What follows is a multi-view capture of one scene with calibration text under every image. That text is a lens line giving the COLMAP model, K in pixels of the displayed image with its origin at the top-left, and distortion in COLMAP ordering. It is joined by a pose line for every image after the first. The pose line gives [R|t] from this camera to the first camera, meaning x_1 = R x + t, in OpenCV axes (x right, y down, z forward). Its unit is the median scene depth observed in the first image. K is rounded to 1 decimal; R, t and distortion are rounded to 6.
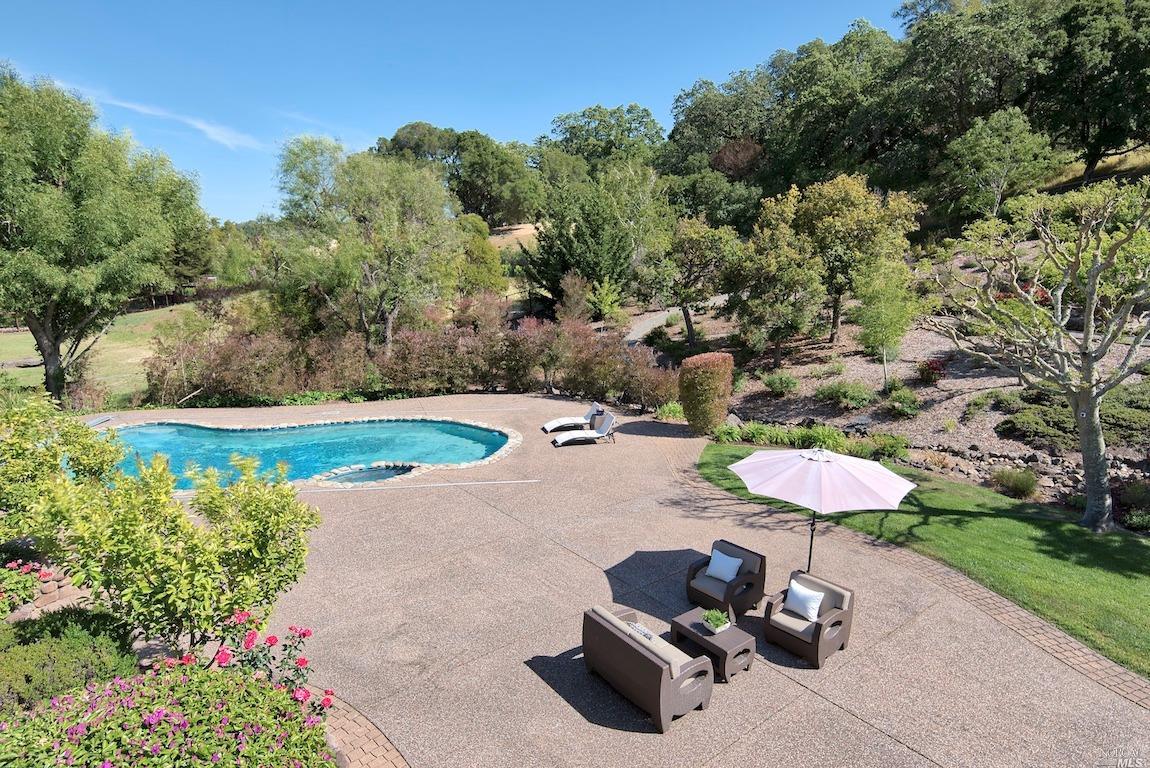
lens RADIAL K [[614.9, 0, 578.4], [0, 614.9, 410.6], [0, 0, 1]] dist [0.014341, 0.000155]
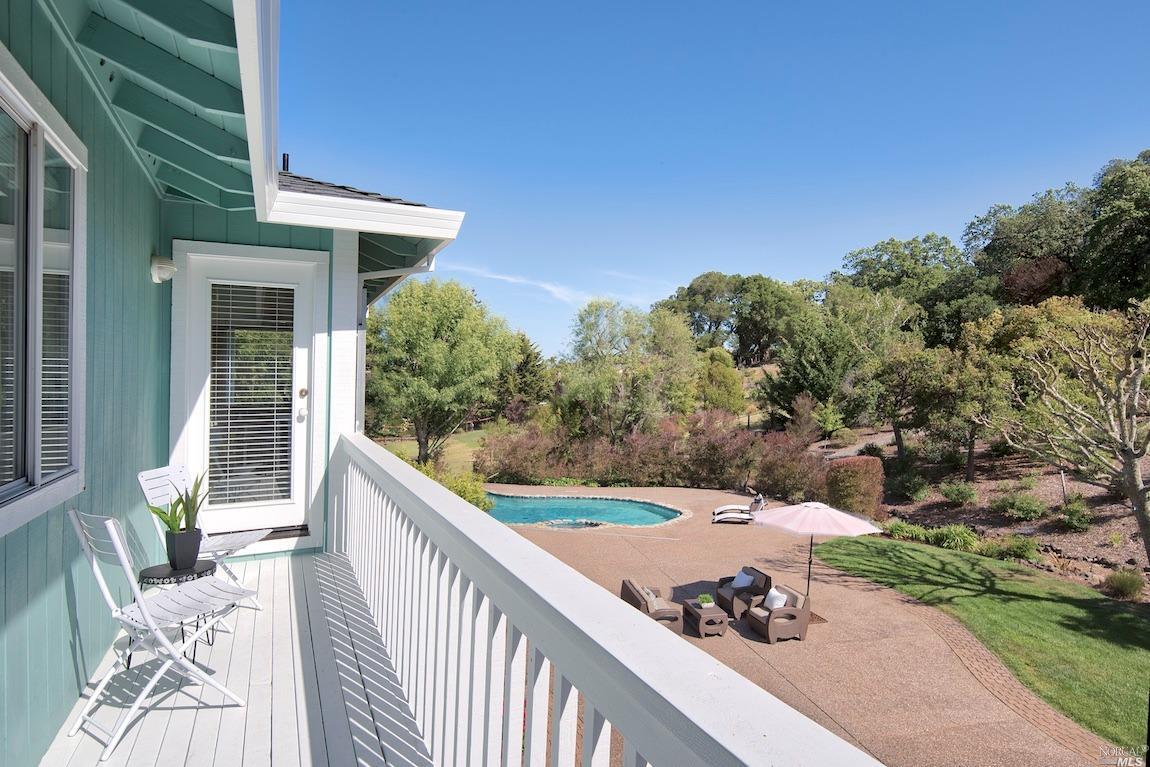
lens RADIAL K [[632.3, 0, 575.0], [0, 632.3, 383.5], [0, 0, 1]] dist [-0.001543, -0.000442]
pose [[0.878976, -0.008312, -0.476793, 0.253270], [-0.111066, 0.968783, -0.221640, 0.076140], [0.463751, 0.247772, 0.850614, -0.220170]]
